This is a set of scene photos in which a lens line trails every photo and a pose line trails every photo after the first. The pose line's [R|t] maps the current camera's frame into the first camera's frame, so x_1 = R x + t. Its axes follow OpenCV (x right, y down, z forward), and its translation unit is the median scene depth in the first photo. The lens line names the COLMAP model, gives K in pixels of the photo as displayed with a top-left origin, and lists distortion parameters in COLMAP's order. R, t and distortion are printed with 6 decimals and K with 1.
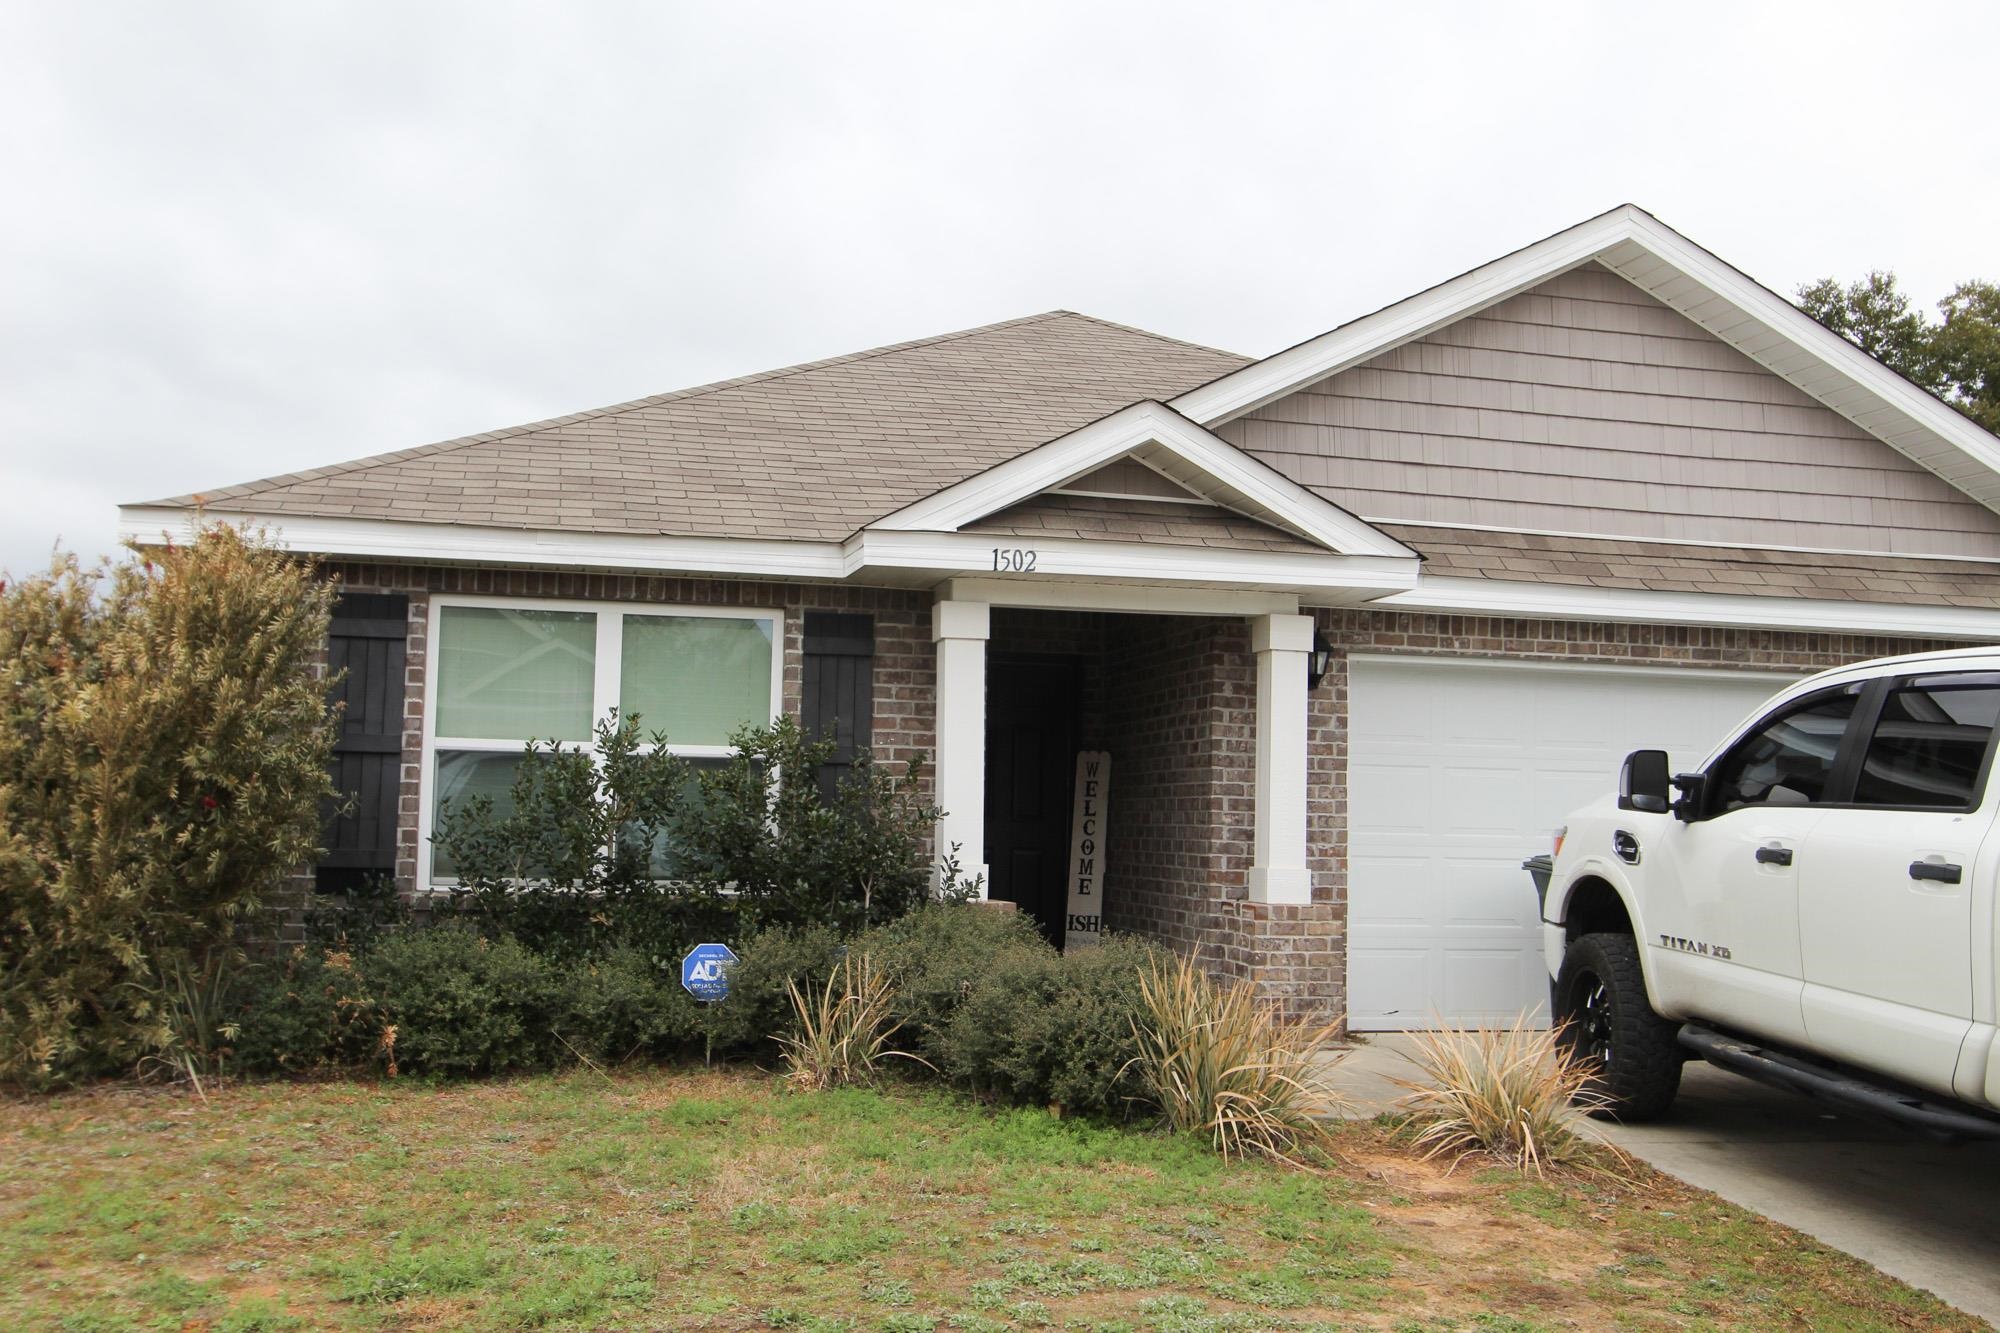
lens RADIAL K [[1905.3, 0, 995.2], [0, 1905.3, 655.3], [0, 0, 1]] dist [-0.003041, 0.050469]
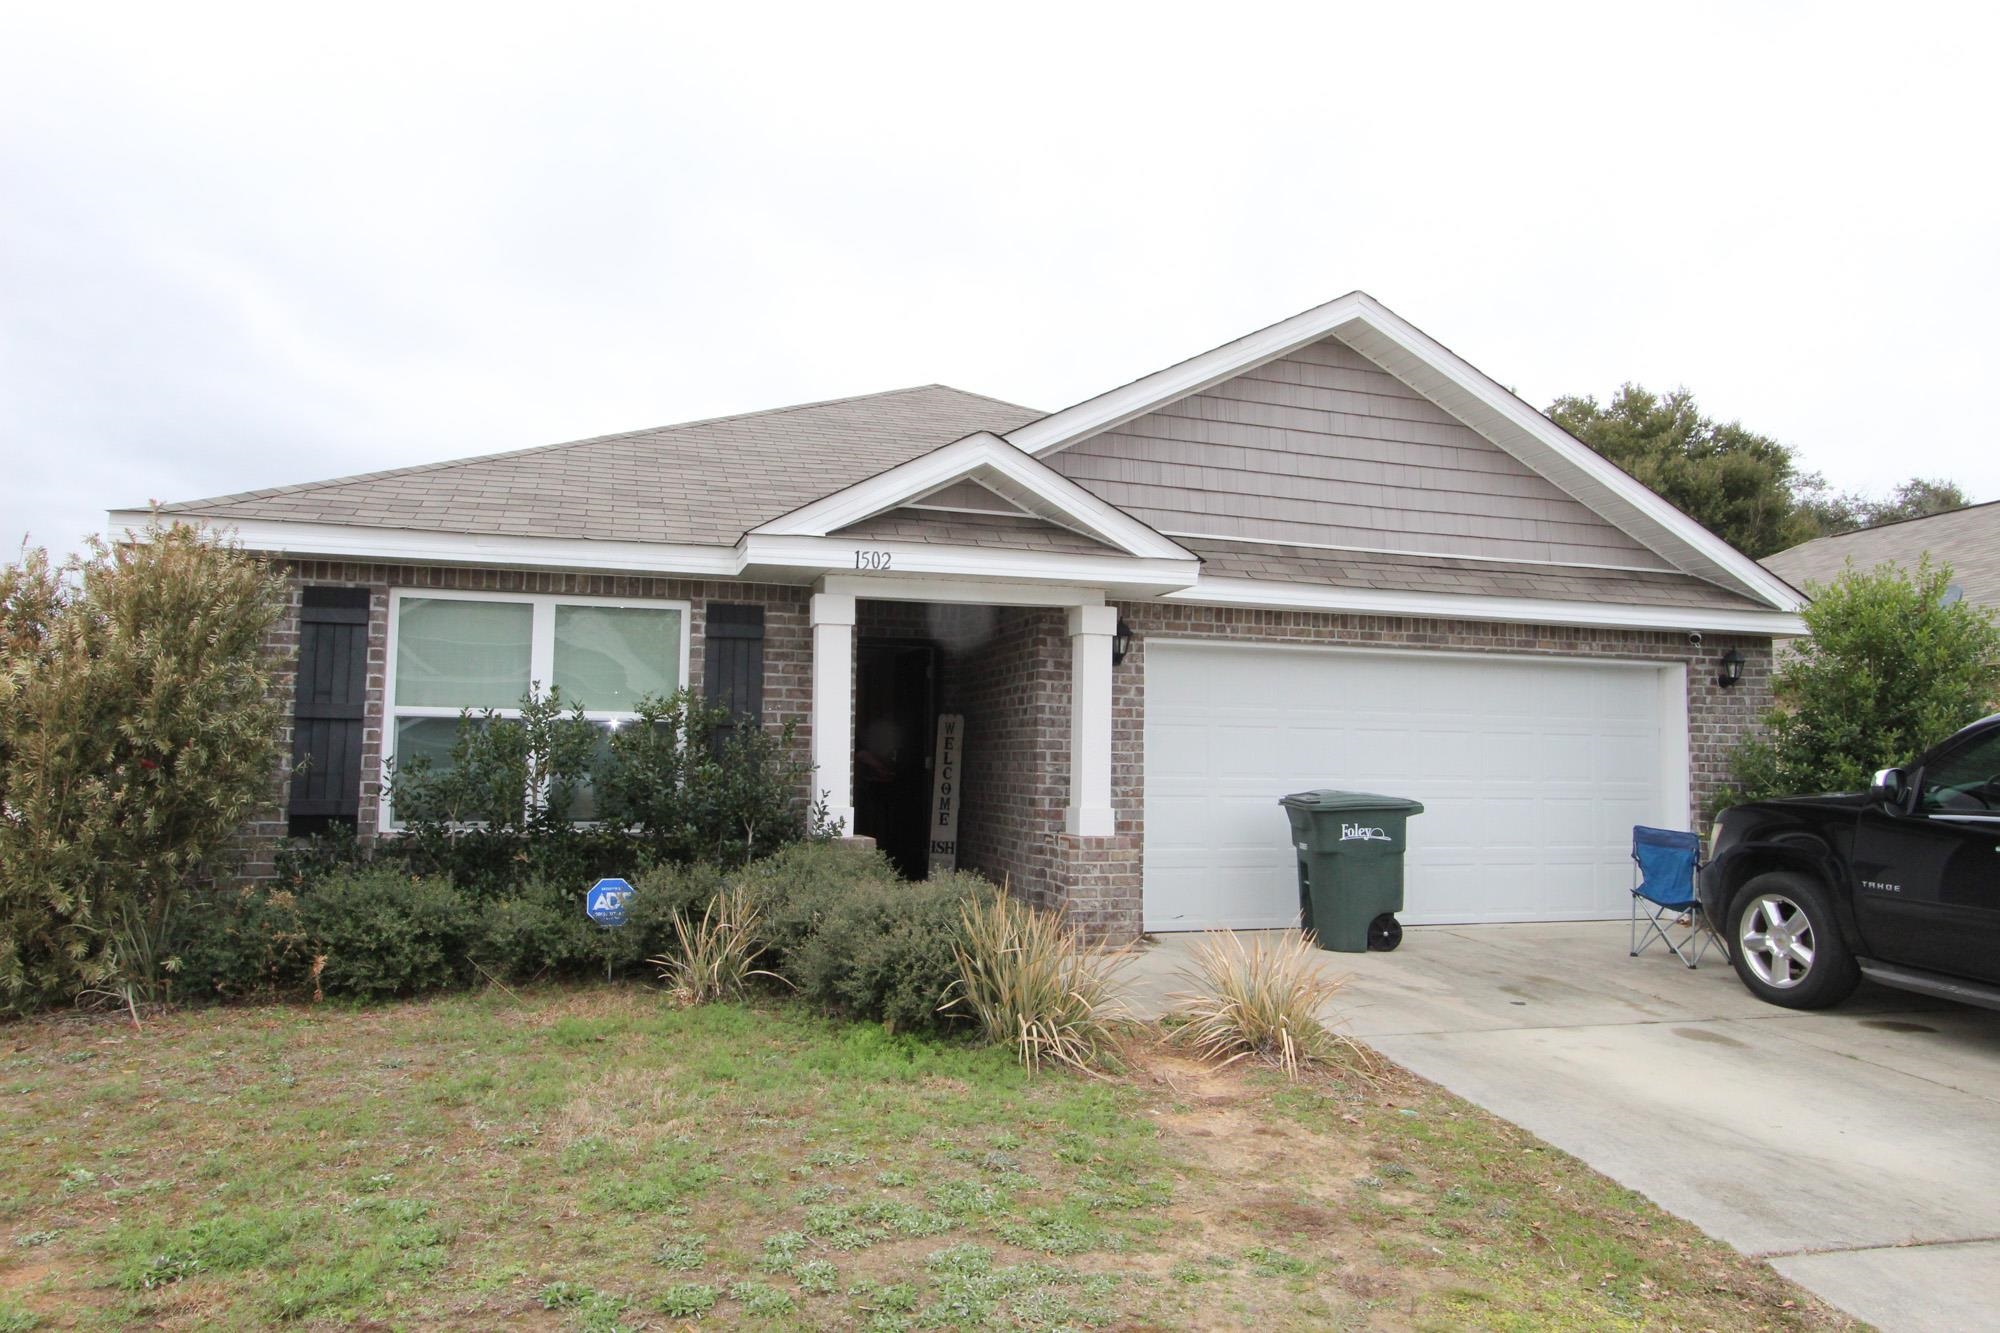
lens RADIAL K [[1292.5, 0, 1000.5], [0, 1292.5, 658.4], [0, 0, 1]] dist [-0.007516, 0.001929]
pose [[0.997878, -0.001598, 0.065087, 0.036699], [0.000981, 0.999954, 0.009522, 0.005451], [-0.065099, -0.009438, 0.997834, 0.159895]]
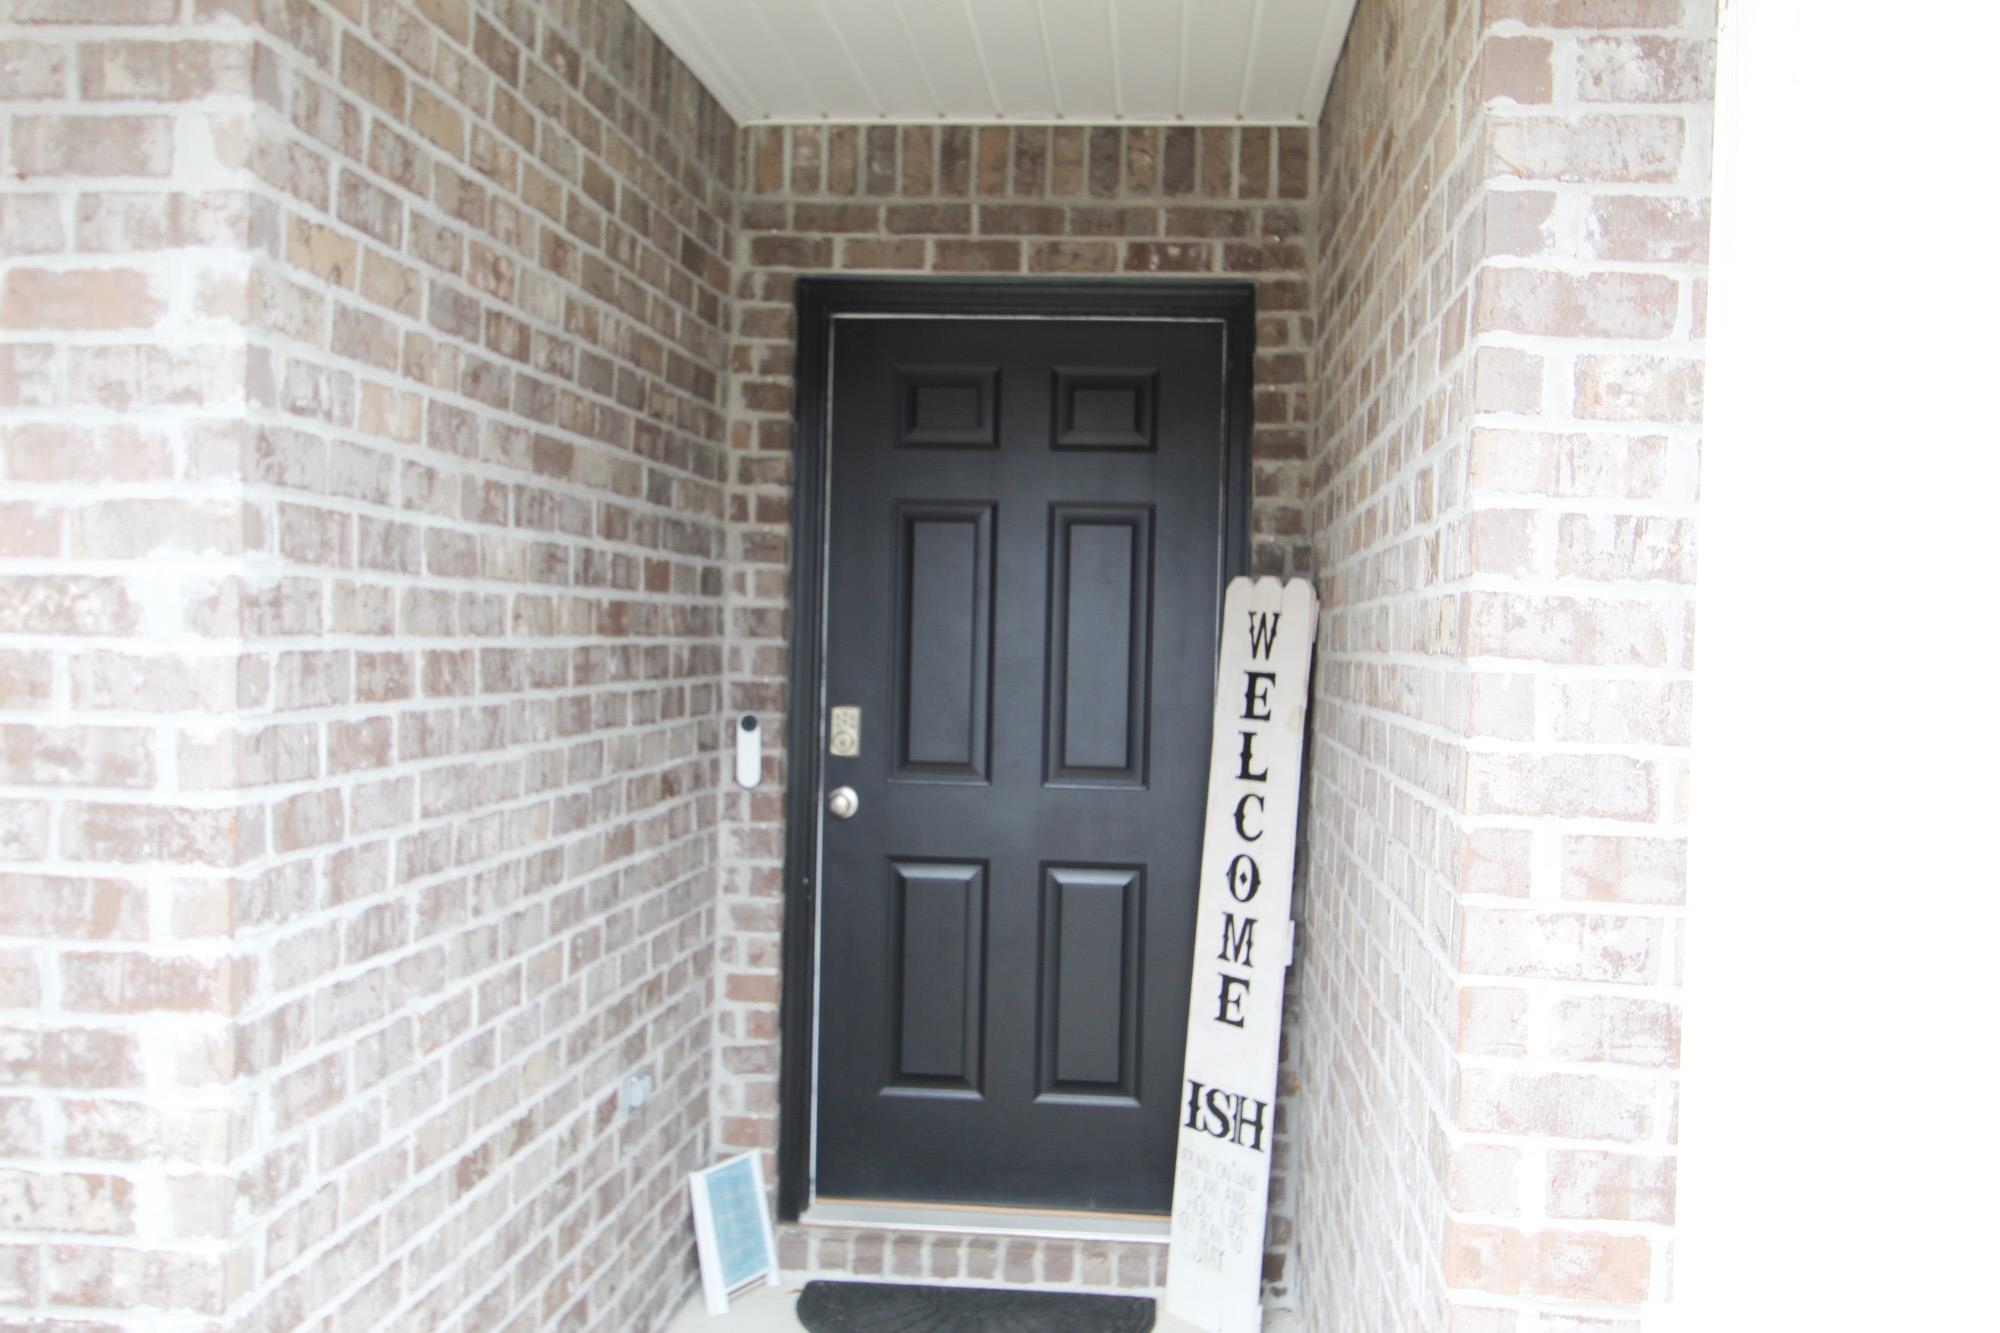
lens RADIAL K [[1905.3, 0, 995.2], [0, 1905.3, 655.3], [0, 0, 1]] dist [-0.003041, 0.050469]
pose [[0.950981, 0.005499, -0.309201, 0.139099], [0.022451, 0.995976, 0.086765, 0.044980], [0.308434, -0.089454, 0.947030, 0.889388]]
